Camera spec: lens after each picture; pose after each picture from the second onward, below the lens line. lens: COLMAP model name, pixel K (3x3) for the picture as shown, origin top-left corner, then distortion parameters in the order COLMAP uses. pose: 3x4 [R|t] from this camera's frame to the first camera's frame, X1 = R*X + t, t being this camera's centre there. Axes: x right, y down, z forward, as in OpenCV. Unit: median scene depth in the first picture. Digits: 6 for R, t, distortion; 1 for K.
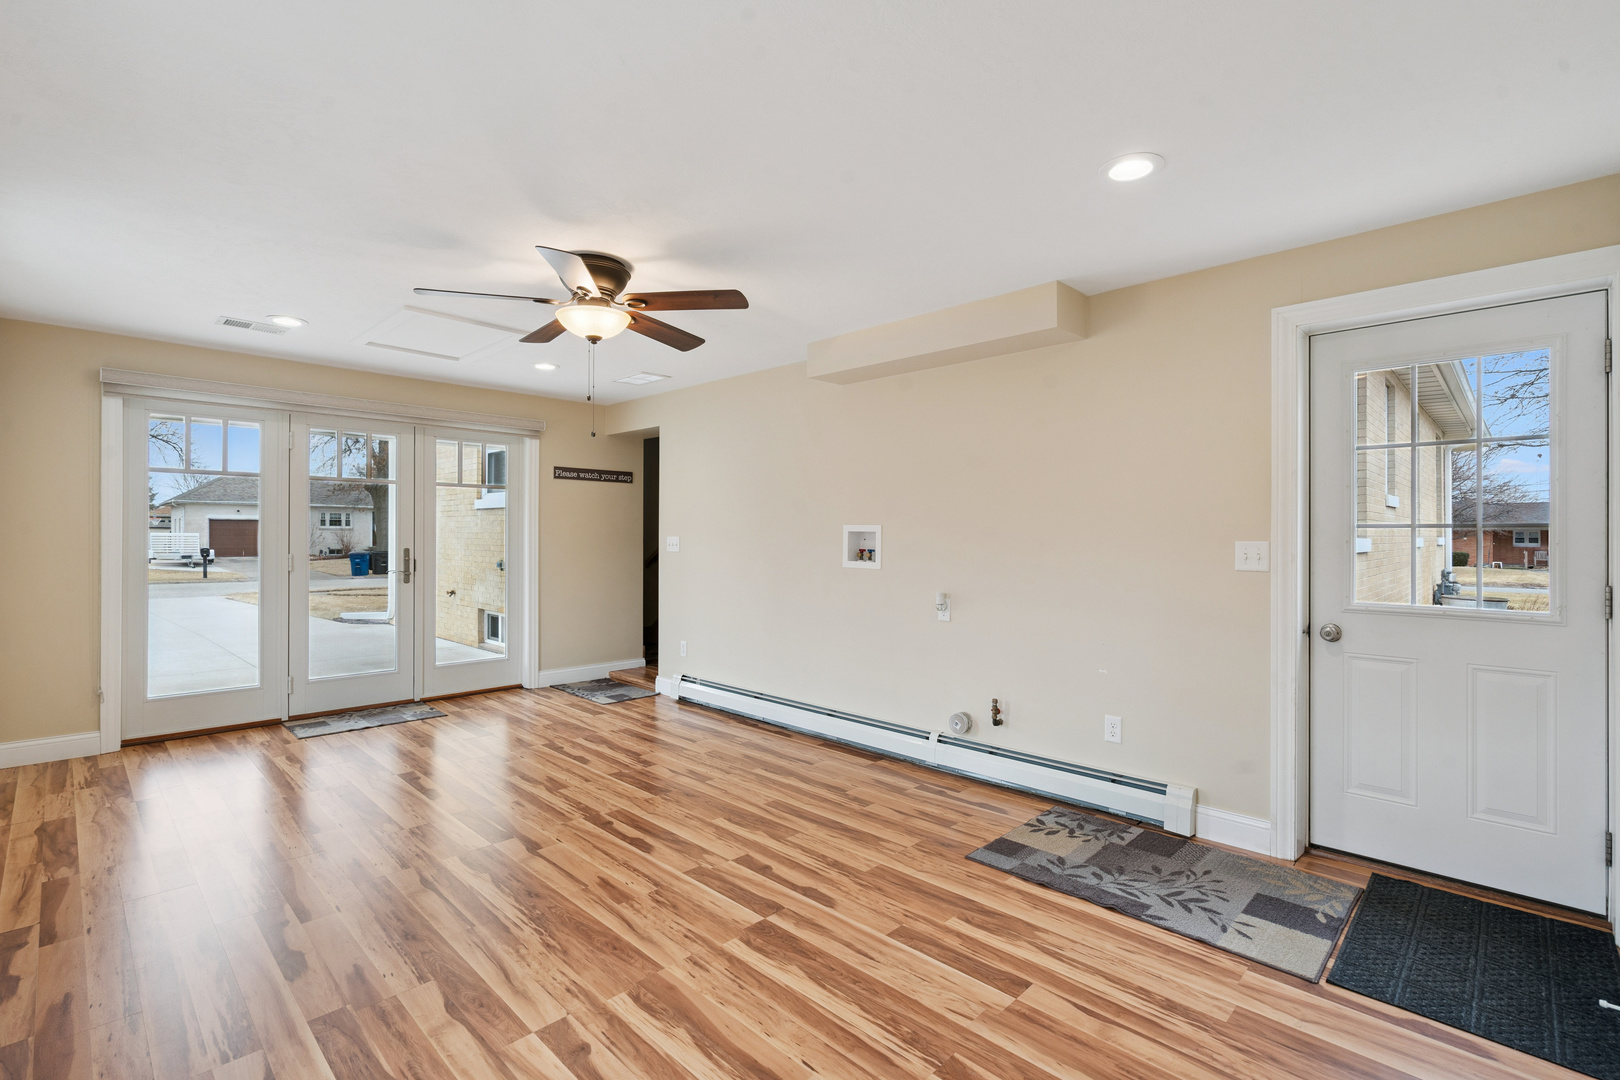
lens RADIAL K [[738.8, 0, 810.0], [0, 738.8, 540.0], [0, 0, 1]] dist [0.002056, 0.000393]
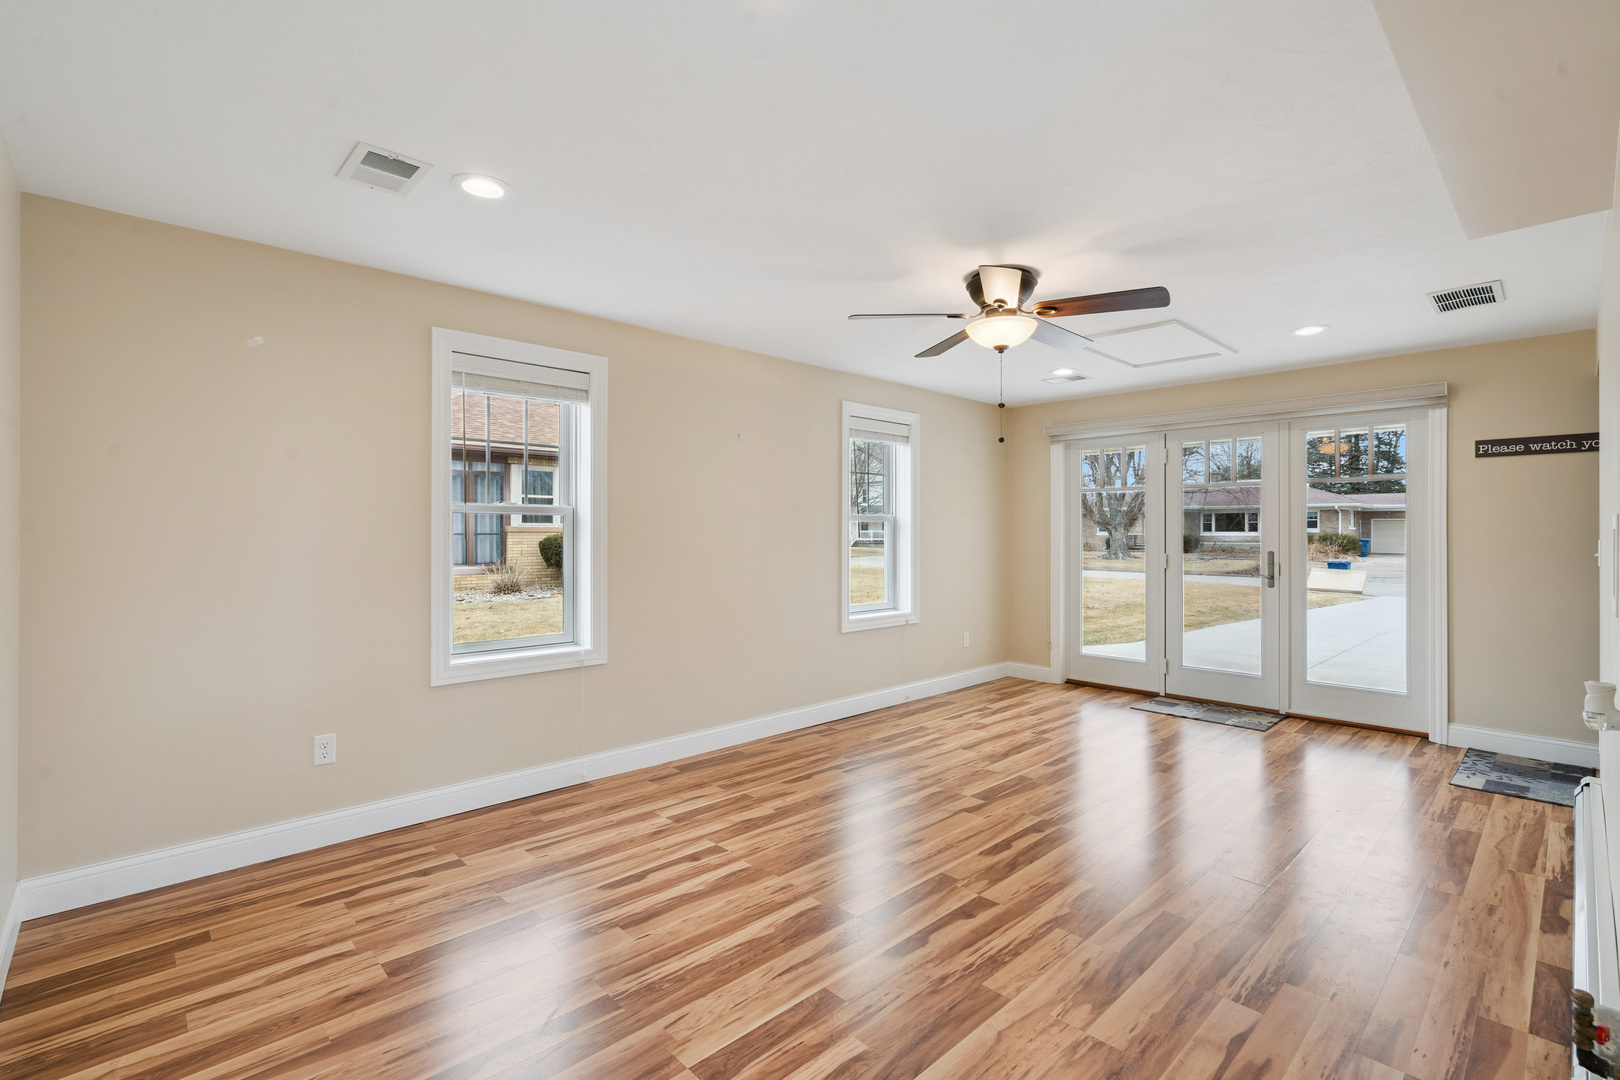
lens RADIAL K [[733.1, 0, 812.2], [0, 733.1, 528.9], [0, 0, 1]] dist [-0.001647, -0.000133]
pose [[-0.031736, -0.012786, -0.999415, 0.747764], [-0.008038, 0.999889, -0.012537, -0.002014], [0.999464, 0.007636, -0.031835, 0.765530]]
